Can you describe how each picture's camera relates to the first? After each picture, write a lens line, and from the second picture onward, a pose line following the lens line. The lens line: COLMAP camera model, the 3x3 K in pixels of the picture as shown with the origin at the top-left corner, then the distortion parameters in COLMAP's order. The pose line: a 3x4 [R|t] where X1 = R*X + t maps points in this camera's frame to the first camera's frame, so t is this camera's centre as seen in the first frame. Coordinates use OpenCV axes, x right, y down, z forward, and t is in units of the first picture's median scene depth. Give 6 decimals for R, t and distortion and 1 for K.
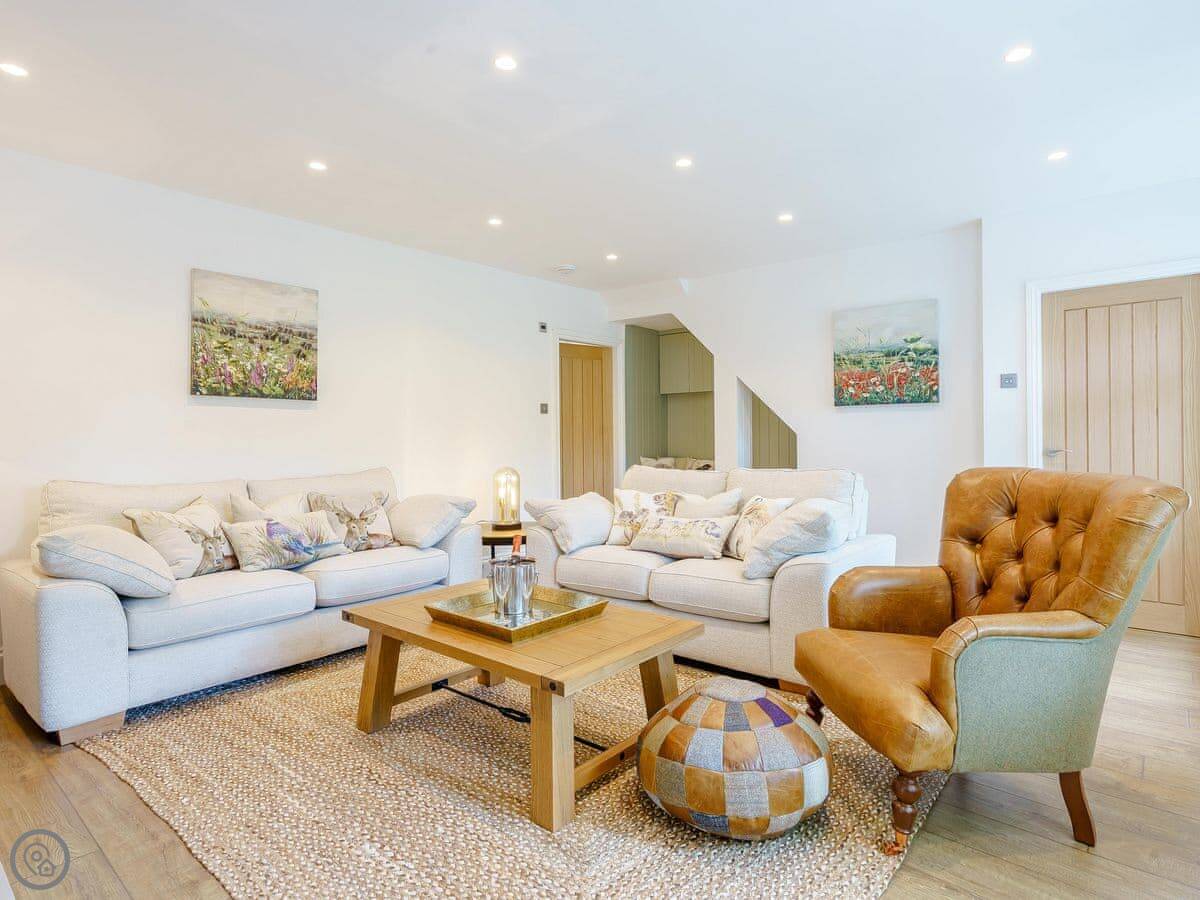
lens RADIAL K [[658.5, 0, 600.0], [0, 658.5, 431.0], [0, 0, 1]] dist [-0.002026, -0.000789]
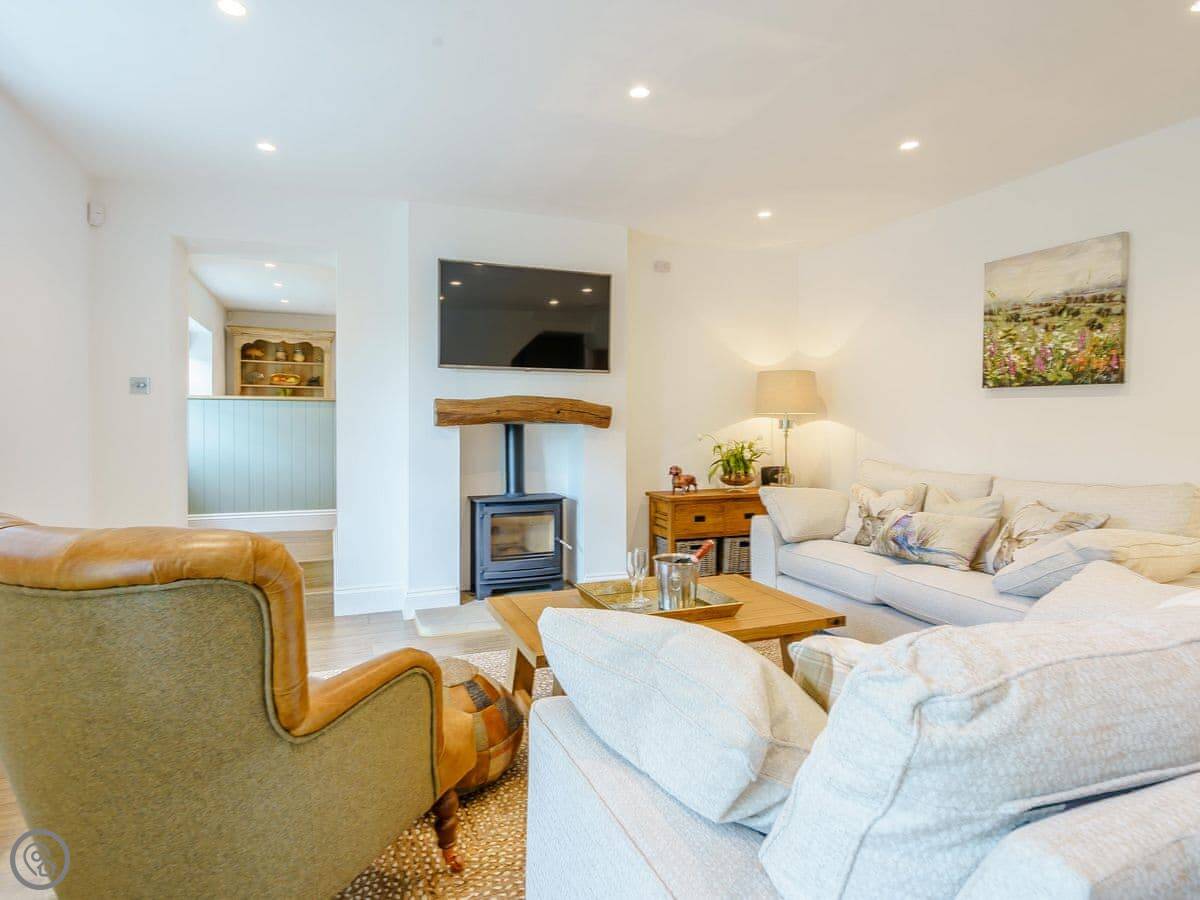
lens RADIAL K [[658.5, 0, 600.0], [0, 658.5, 431.0], [0, 0, 1]] dist [-0.002026, -0.000789]
pose [[-0.463805, 0.017835, -0.885758, 0.547621], [0.003620, 0.999827, 0.018237, -0.009499], [0.885930, 0.005252, -0.463790, 0.926996]]
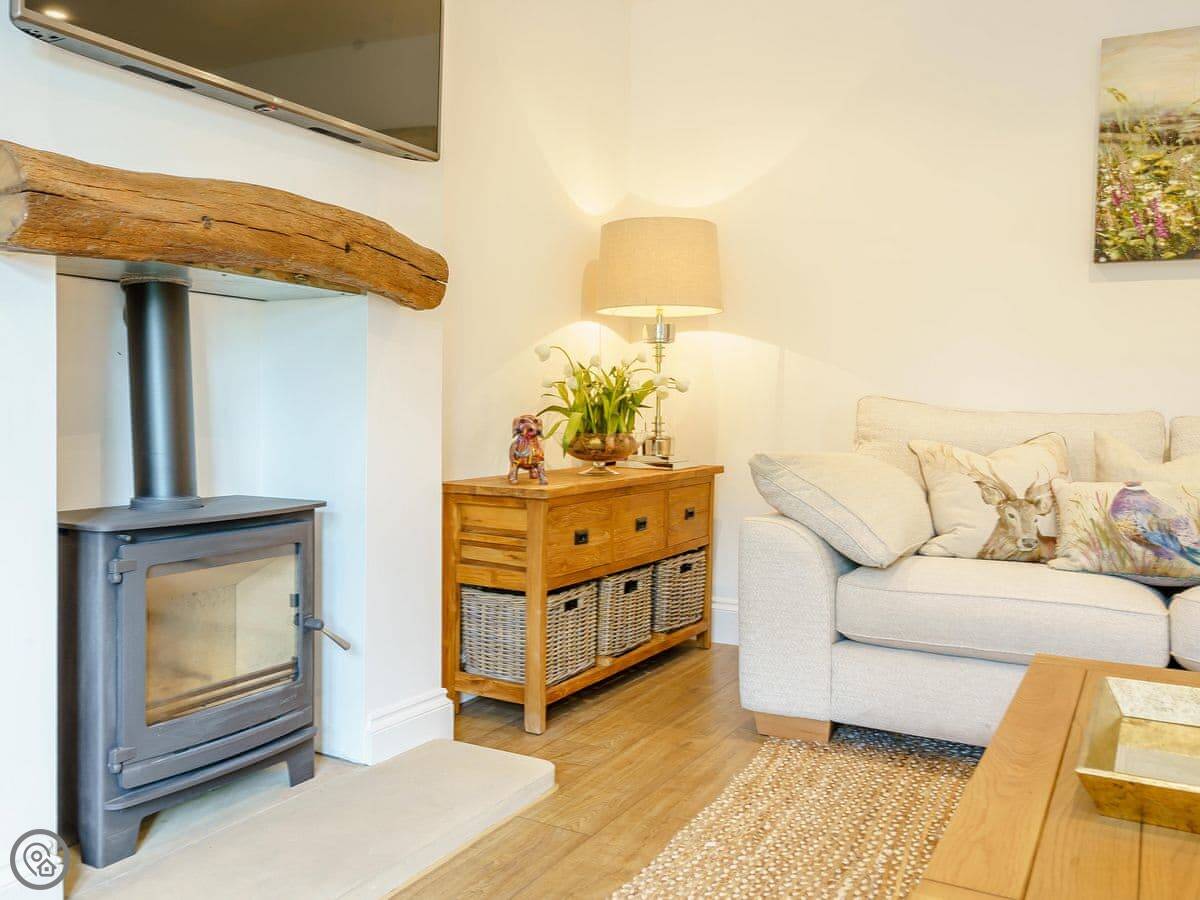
lens RADIAL K [[1054.3, 0, 522.6], [0, 1054.3, 419.5], [0, 0, 1]] dist [0.011240, -0.010284]
pose [[0.162132, 0.027800, -0.986377, 0.206924], [-0.007924, 0.999608, 0.026870, 0.059019], [0.986737, 0.003460, 0.162289, 0.352358]]
